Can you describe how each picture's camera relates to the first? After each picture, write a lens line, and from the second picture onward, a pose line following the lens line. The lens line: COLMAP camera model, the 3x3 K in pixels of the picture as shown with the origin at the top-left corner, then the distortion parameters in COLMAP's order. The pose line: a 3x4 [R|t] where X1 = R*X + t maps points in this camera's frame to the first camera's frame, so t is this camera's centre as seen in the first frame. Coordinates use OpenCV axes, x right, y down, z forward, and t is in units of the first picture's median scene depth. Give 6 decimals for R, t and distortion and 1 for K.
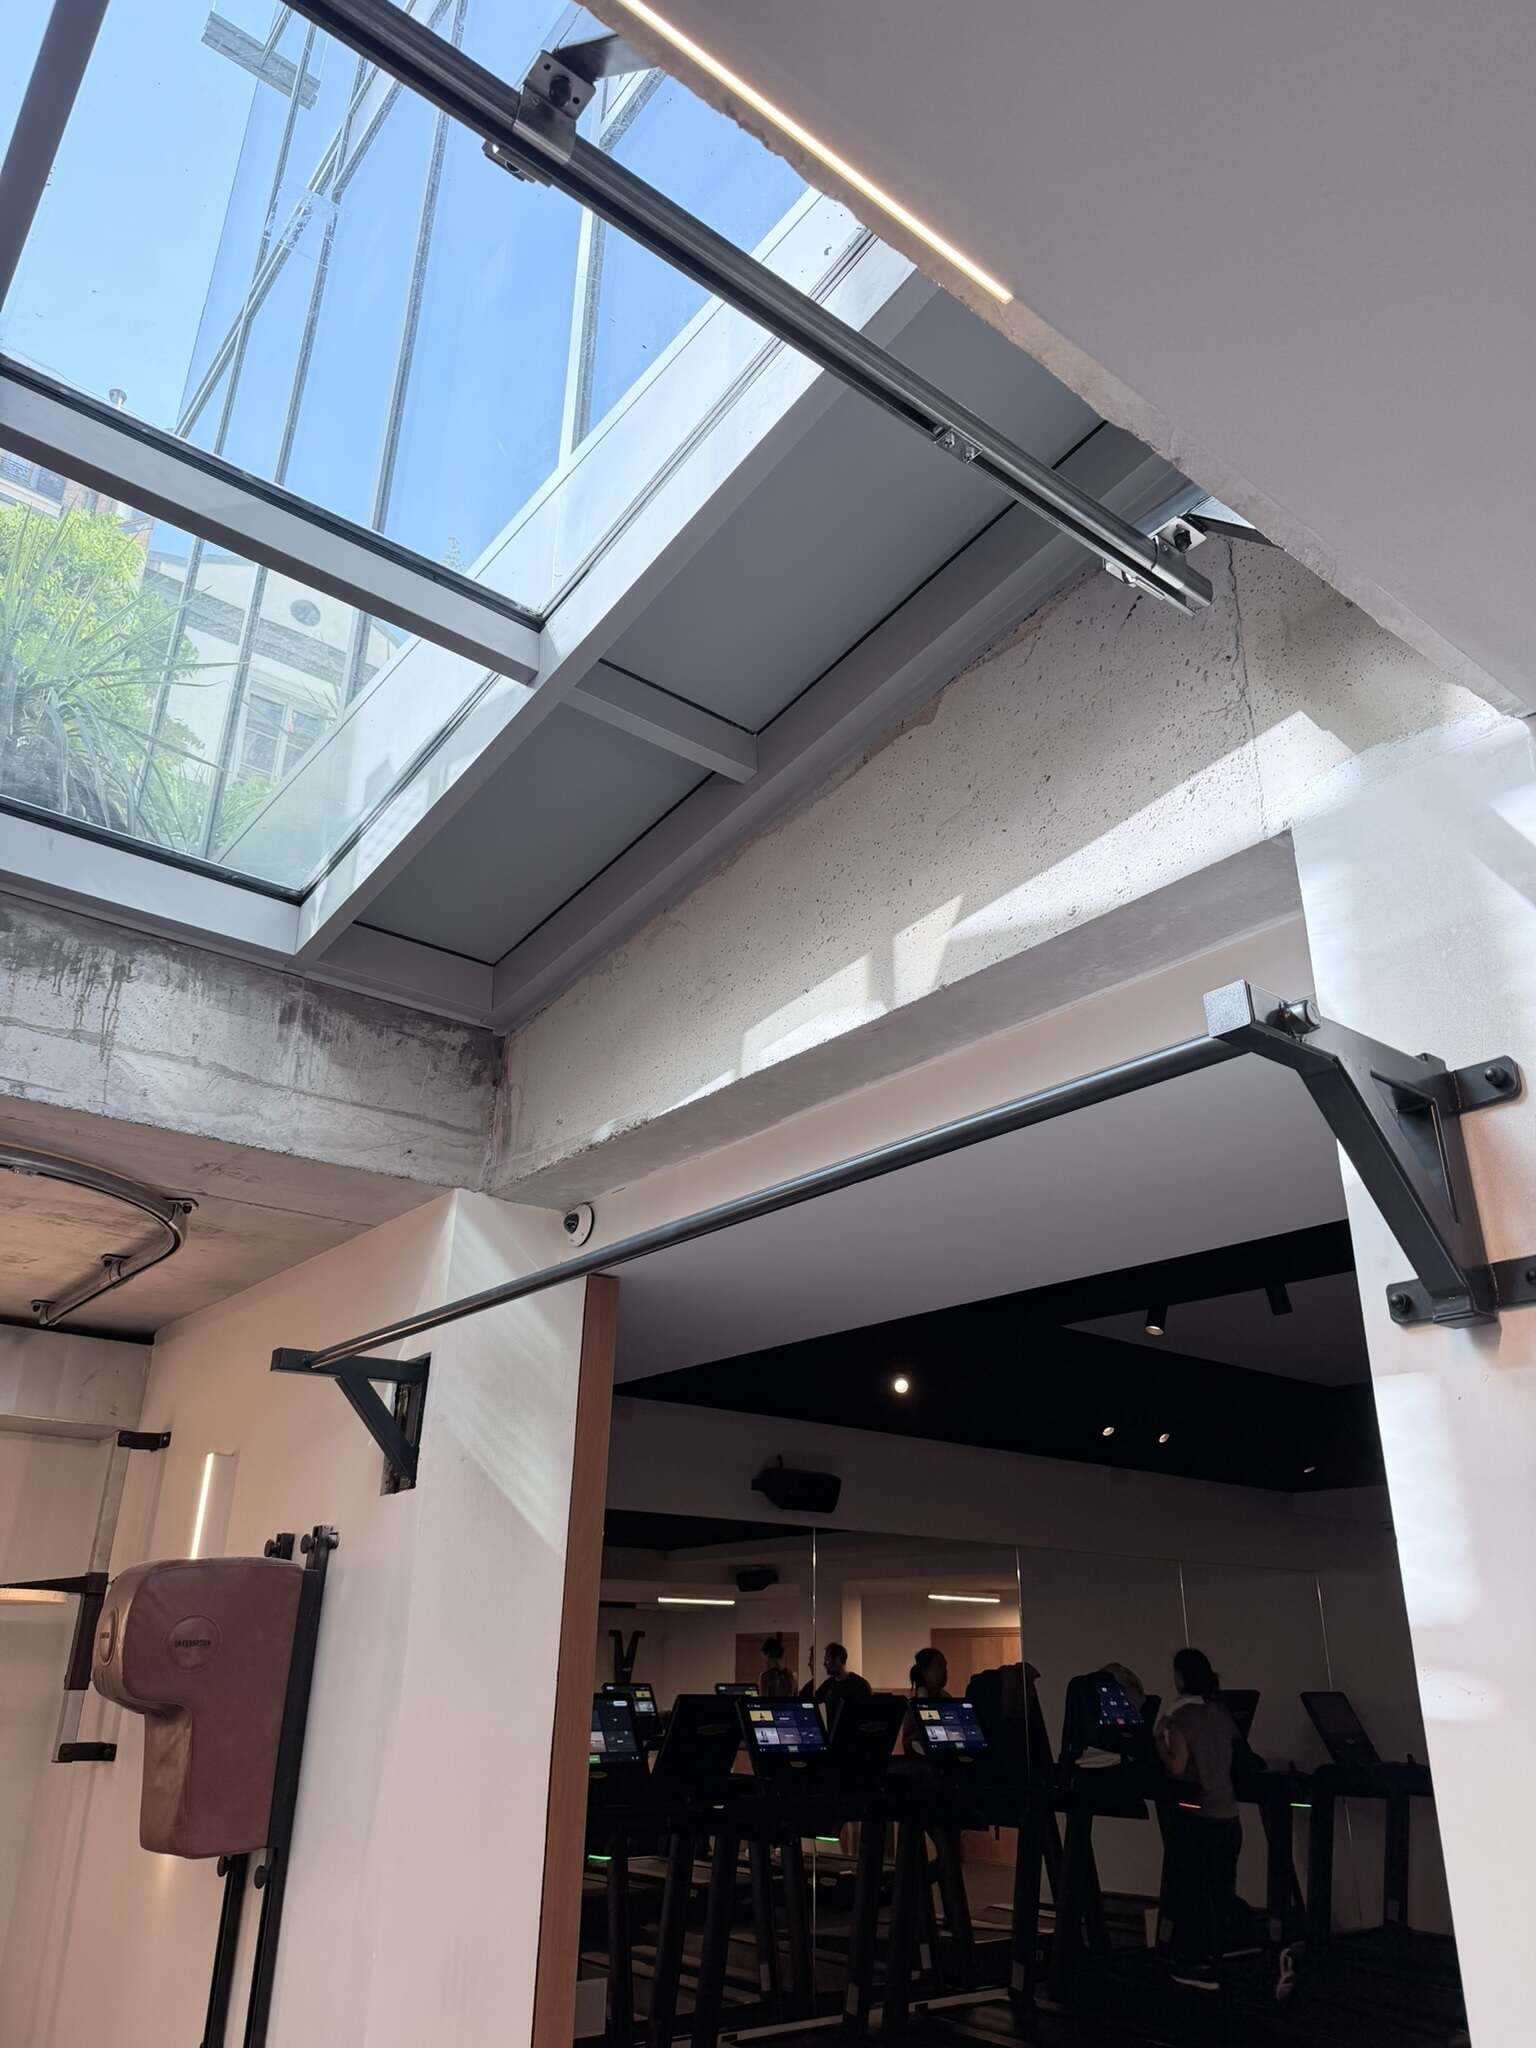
lens RADIAL K [[1440.9, 0, 760.7], [0, 1440.9, 1026.1], [0, 0, 1]] dist [0.083936, 0.000695]
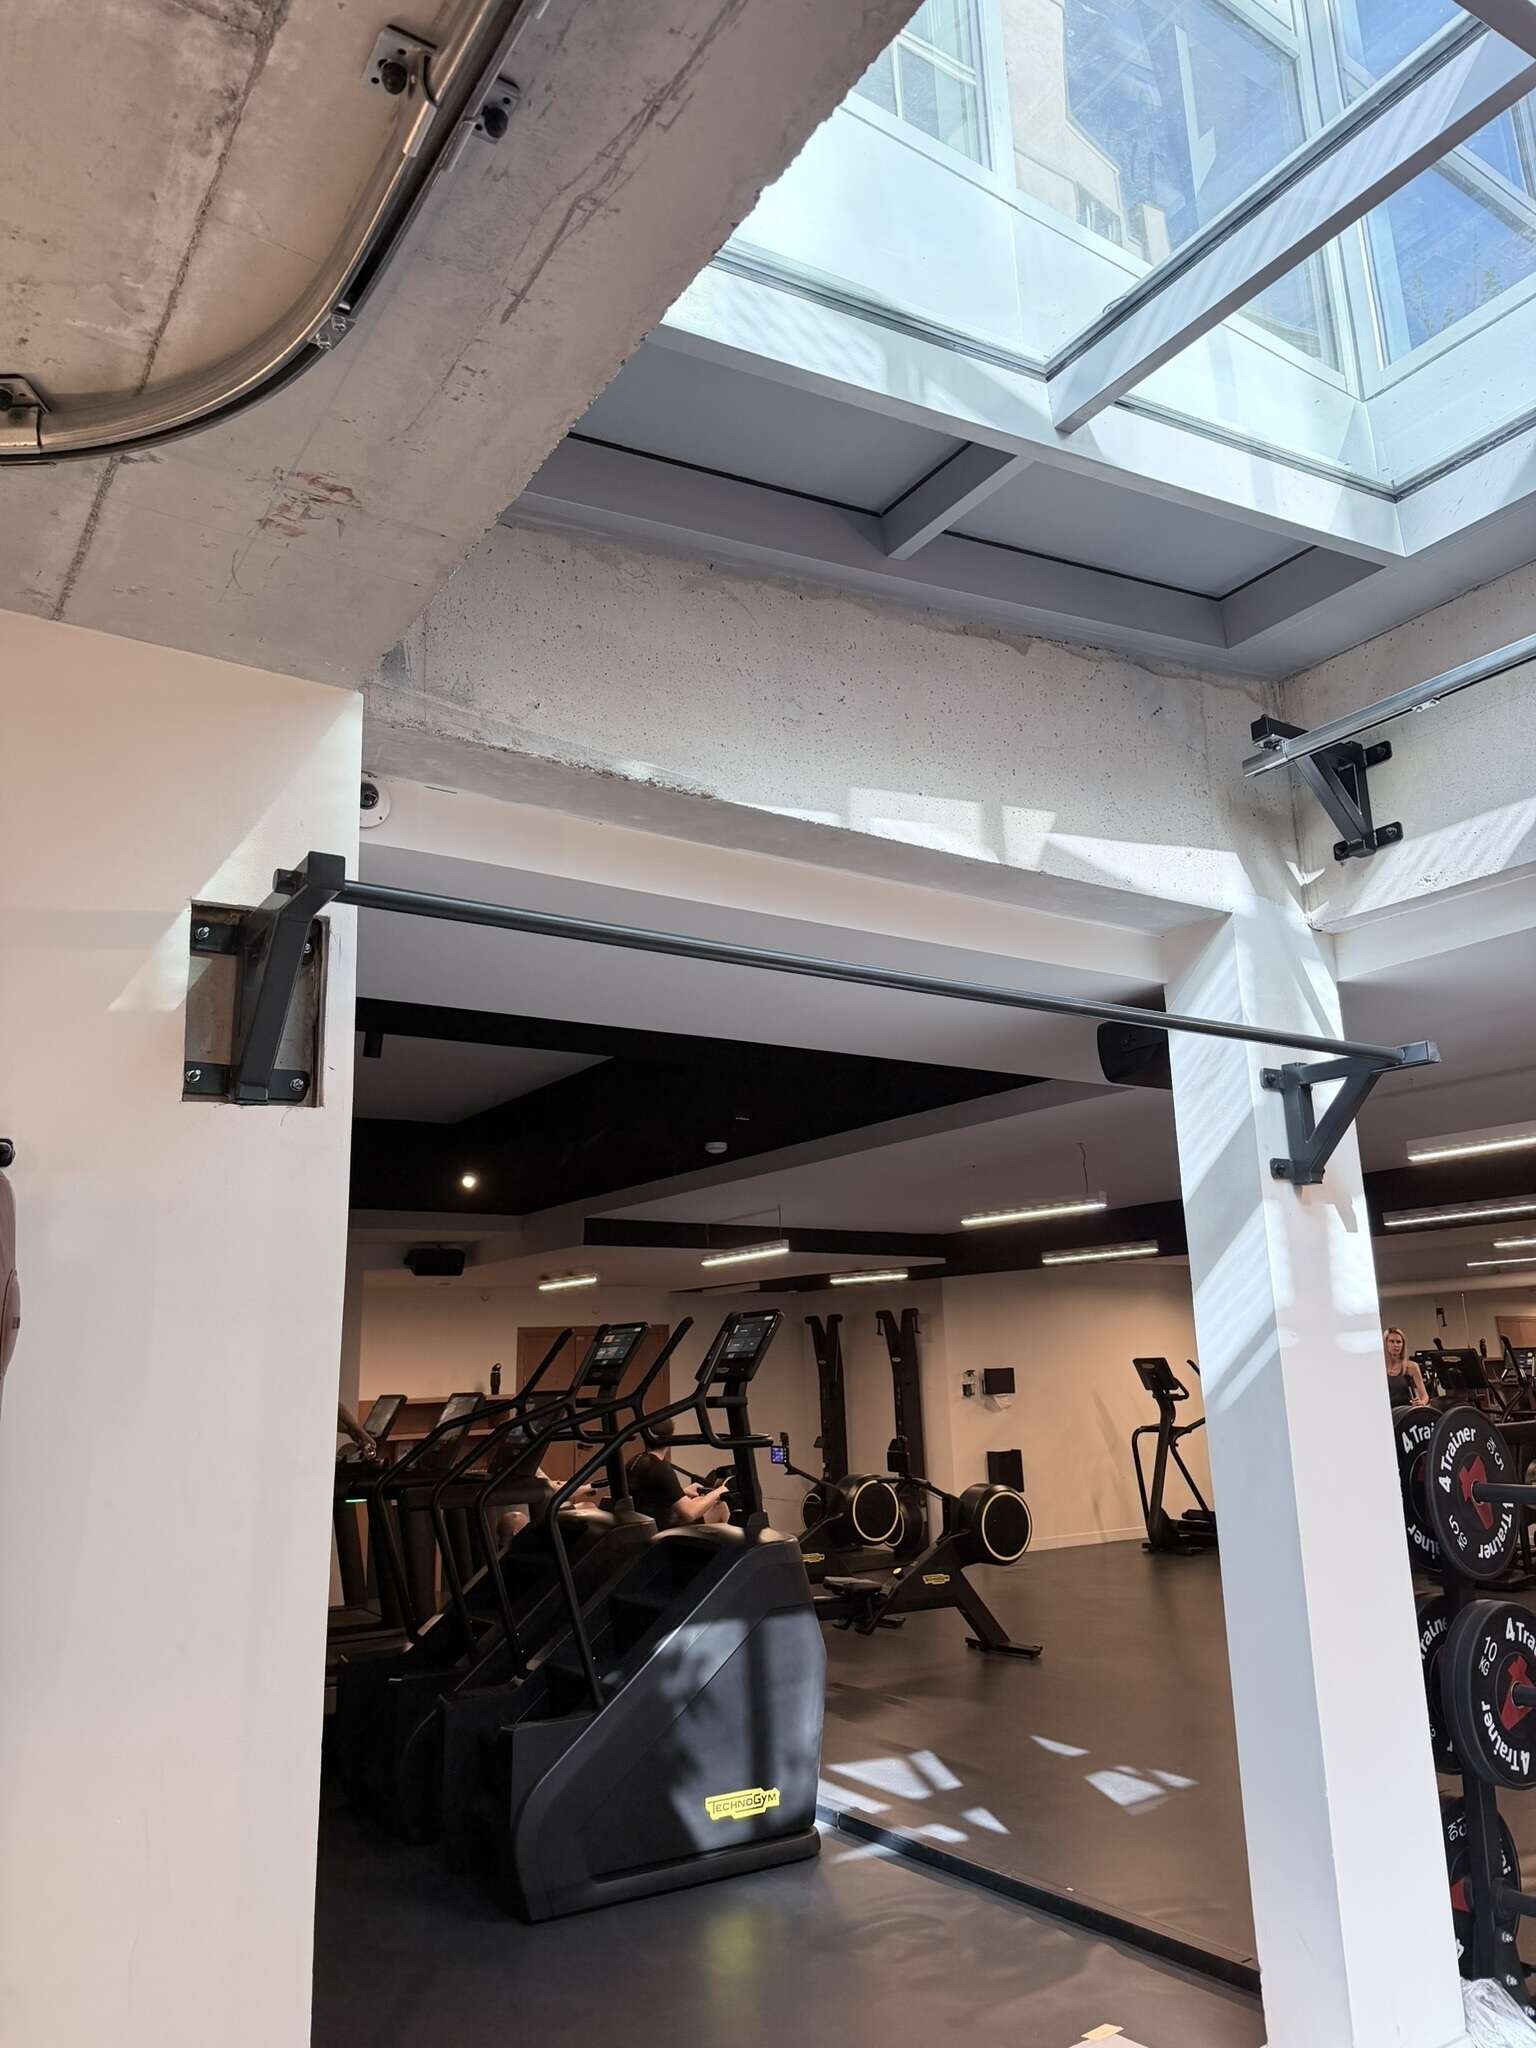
lens RADIAL K [[1440.9, 0, 764.2], [0, 1440.9, 1014.6], [0, 0, 1]] dist [0.083936, 0.000695]
pose [[0.060466, 0.216076, 0.974503, -1.121023], [-0.363020, 0.914195, -0.180179, 0.411701], [-0.929817, -0.342869, 0.133717, 0.959357]]
